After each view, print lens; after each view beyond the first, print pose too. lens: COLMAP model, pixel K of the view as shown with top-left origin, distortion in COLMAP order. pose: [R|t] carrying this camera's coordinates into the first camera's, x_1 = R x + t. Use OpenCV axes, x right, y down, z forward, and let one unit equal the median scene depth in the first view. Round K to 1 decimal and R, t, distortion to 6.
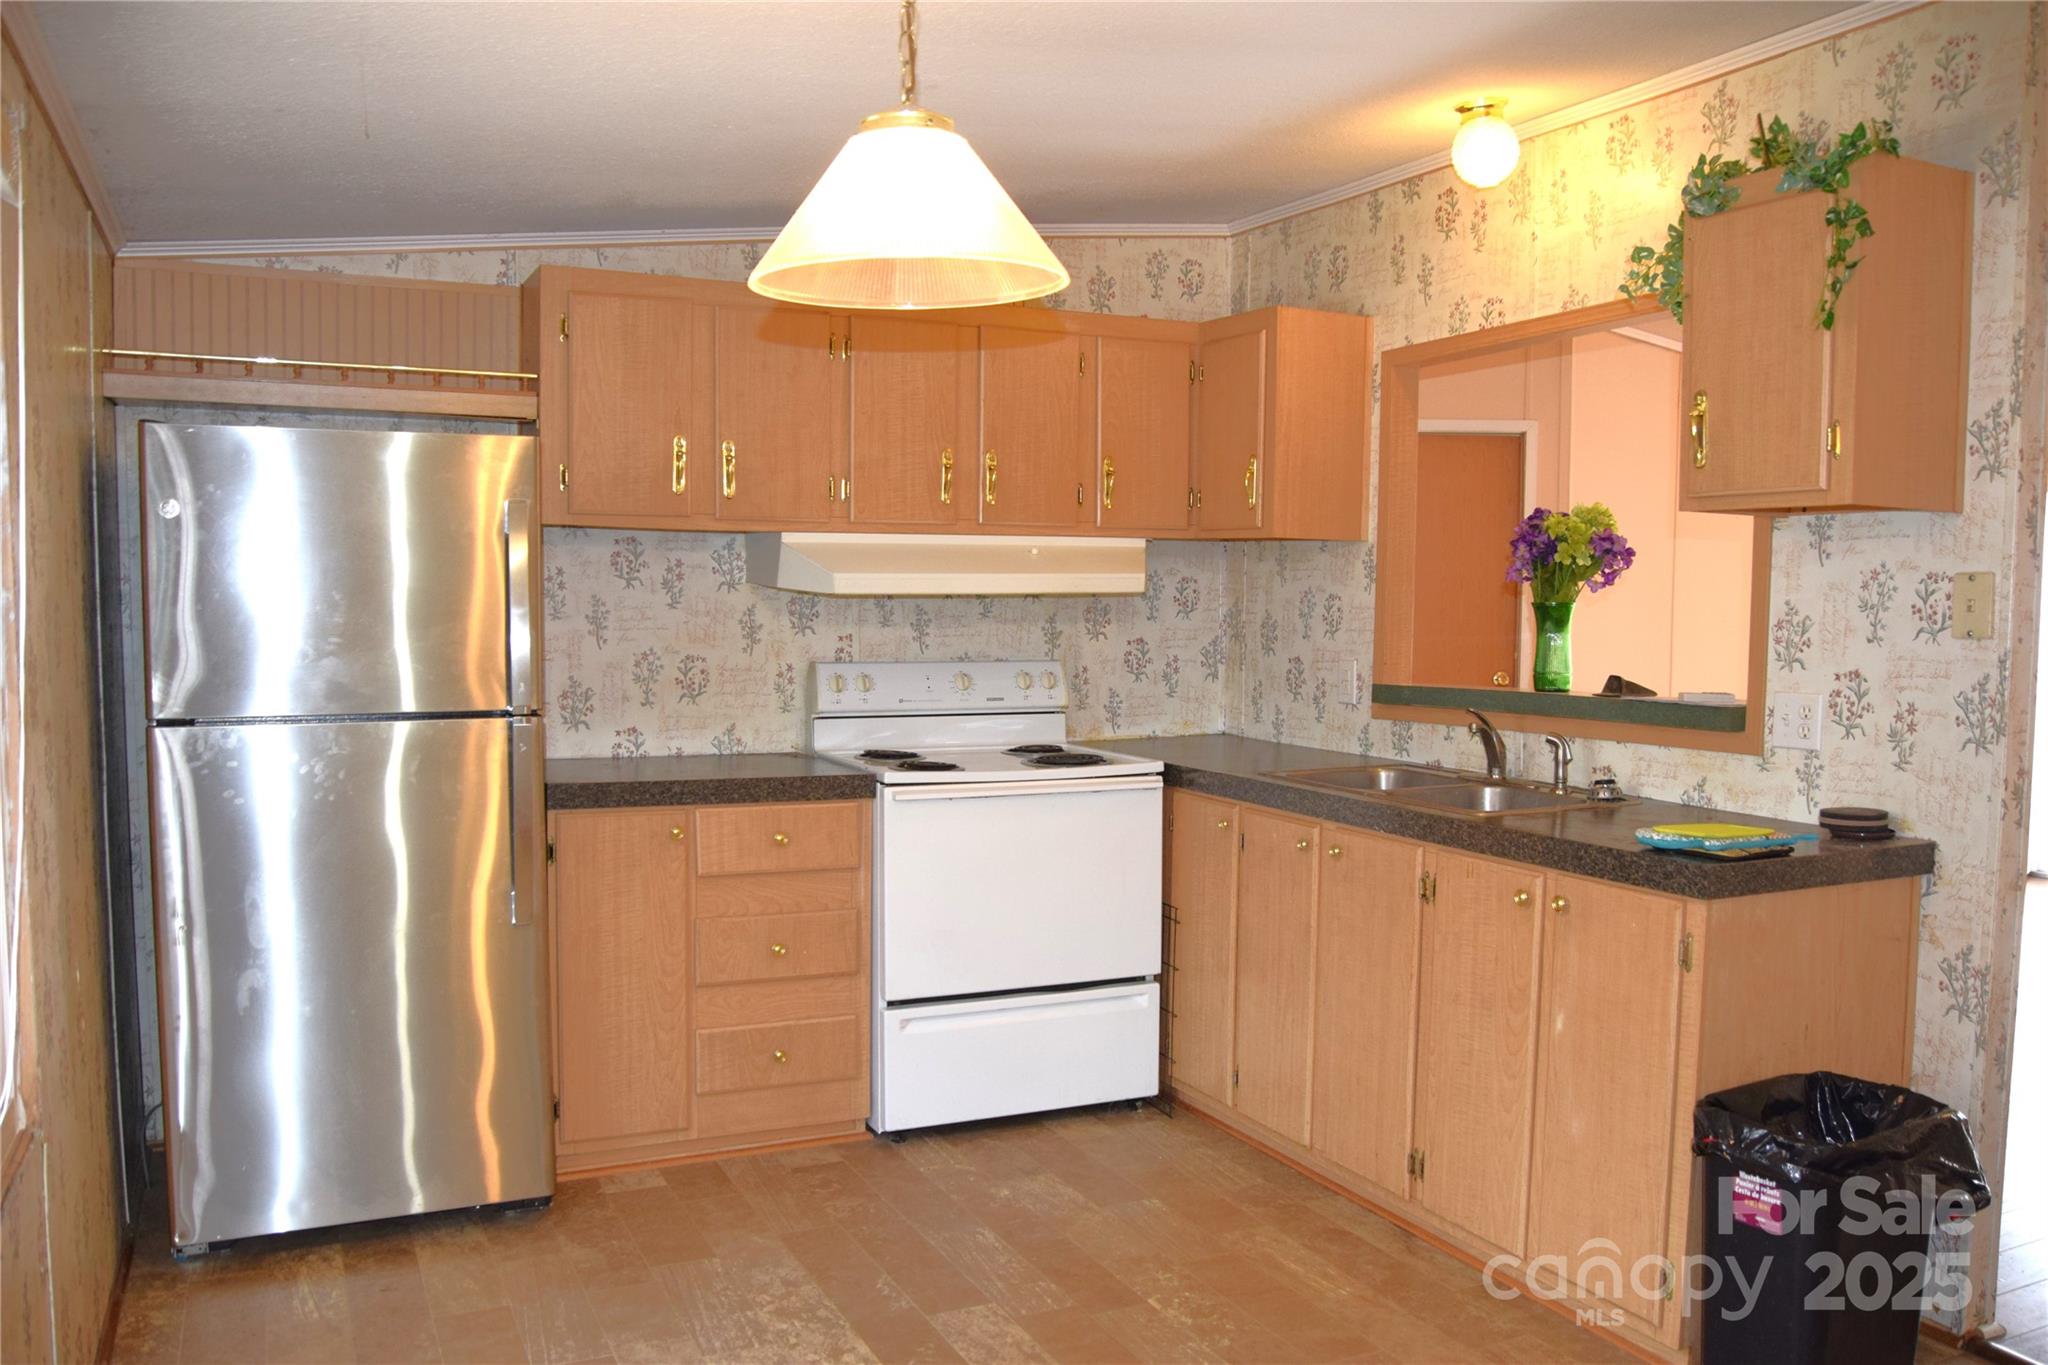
lens RADIAL K [[1626.5, 0, 1023.6], [0, 1626.5, 687.2], [0, 0, 1]] dist [-0.012788, -0.002371]
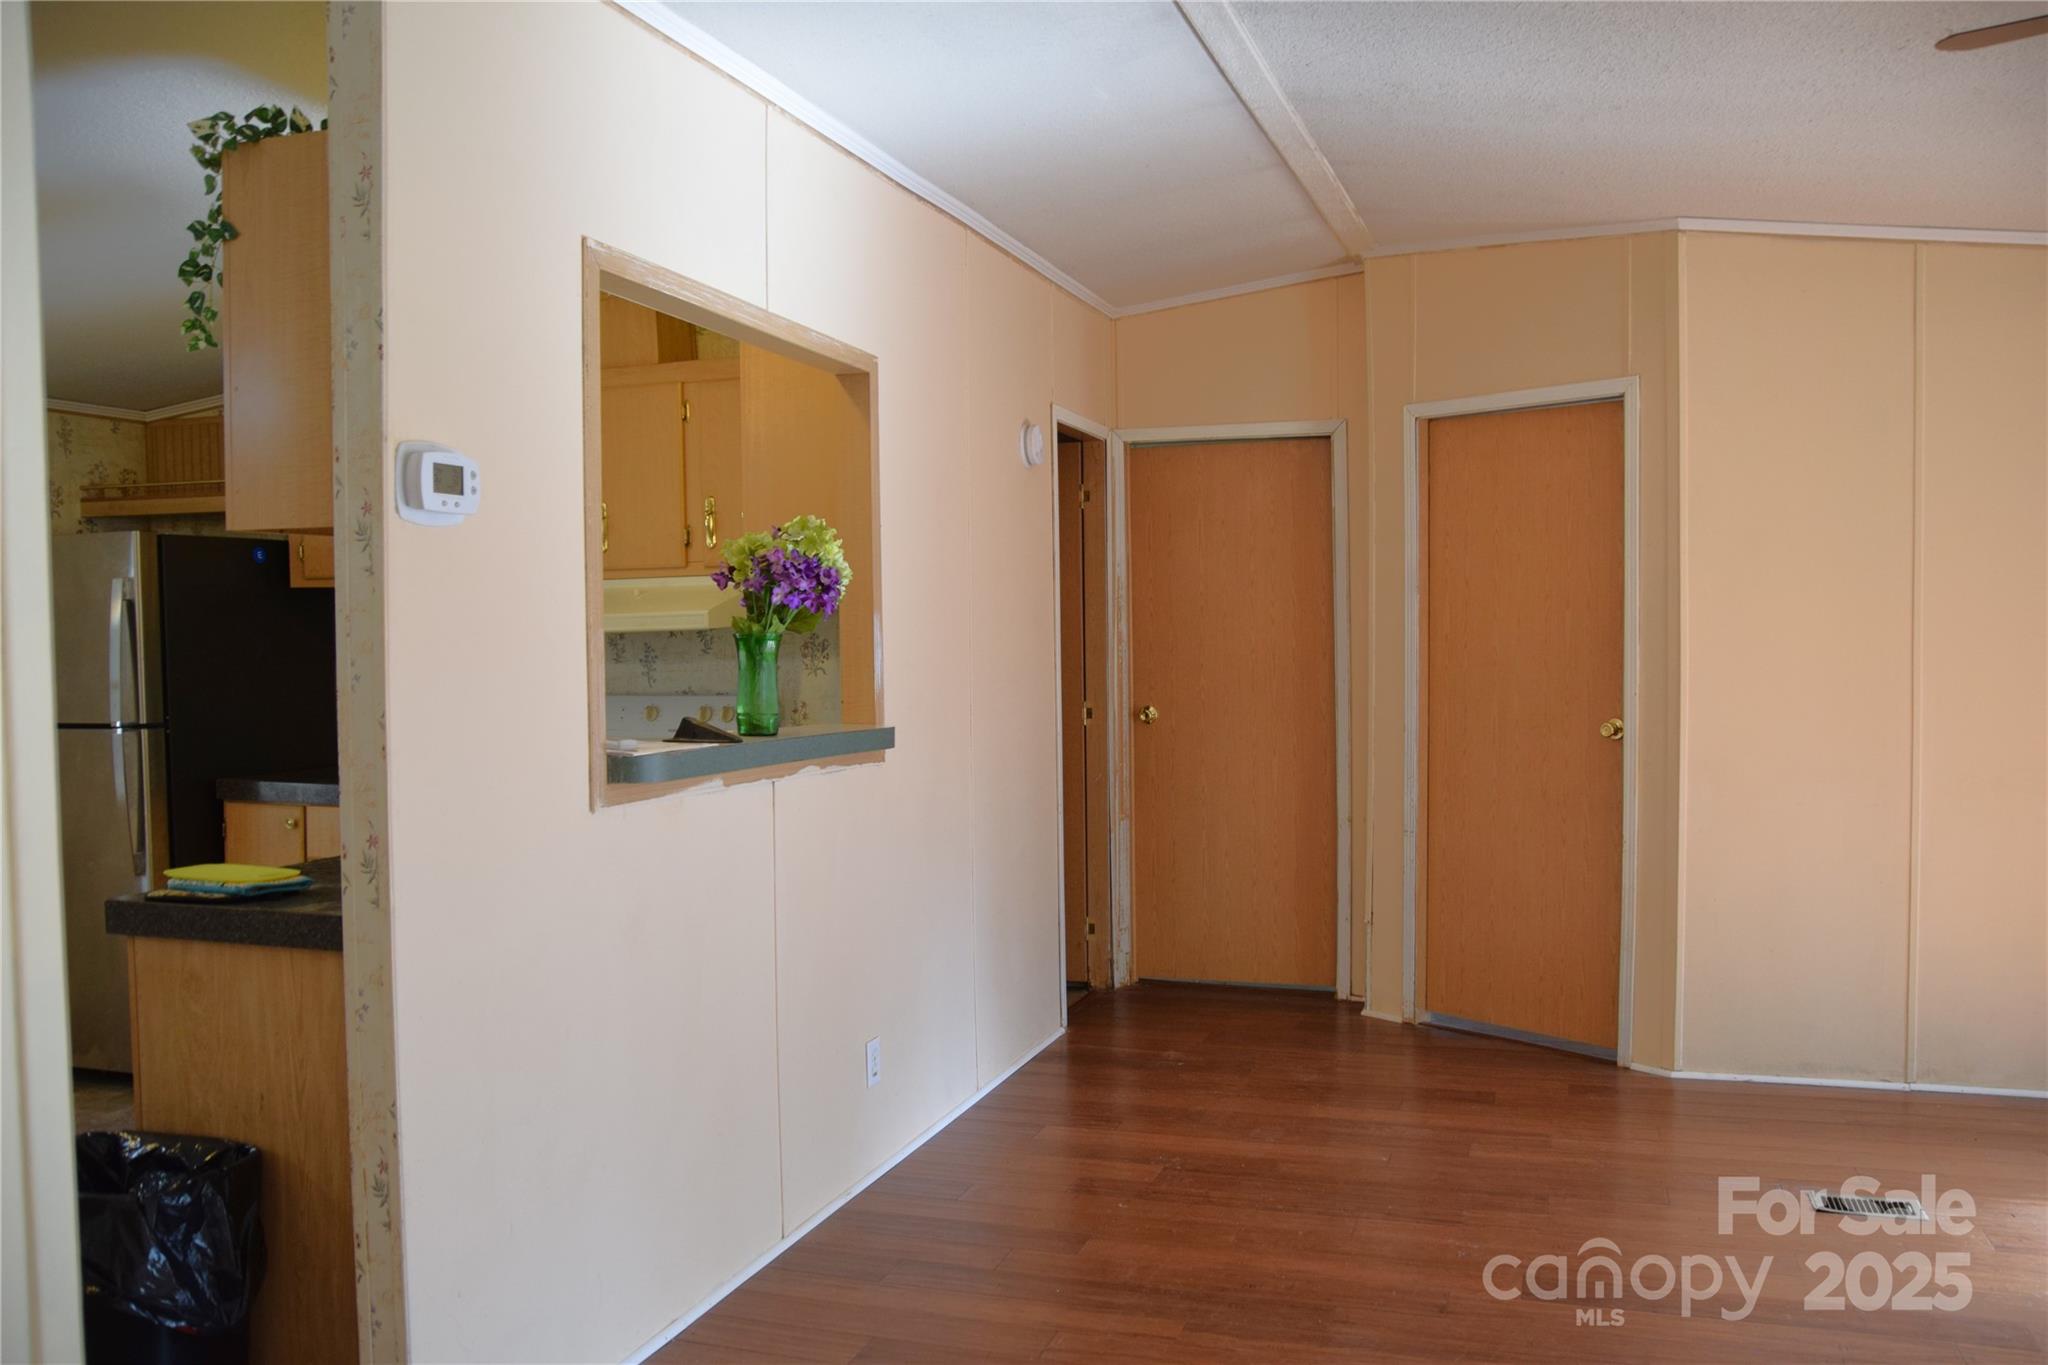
lens RADIAL K [[1626.5, 0, 1024.6], [0, 1626.5, 686.5], [0, 0, 1]] dist [-0.012788, -0.002371]
pose [[0.715975, 0.005578, -0.698104, 0.874586], [-0.019974, 0.999722, -0.012498, -0.012905], [0.697841, 0.022892, 0.715887, 0.397304]]
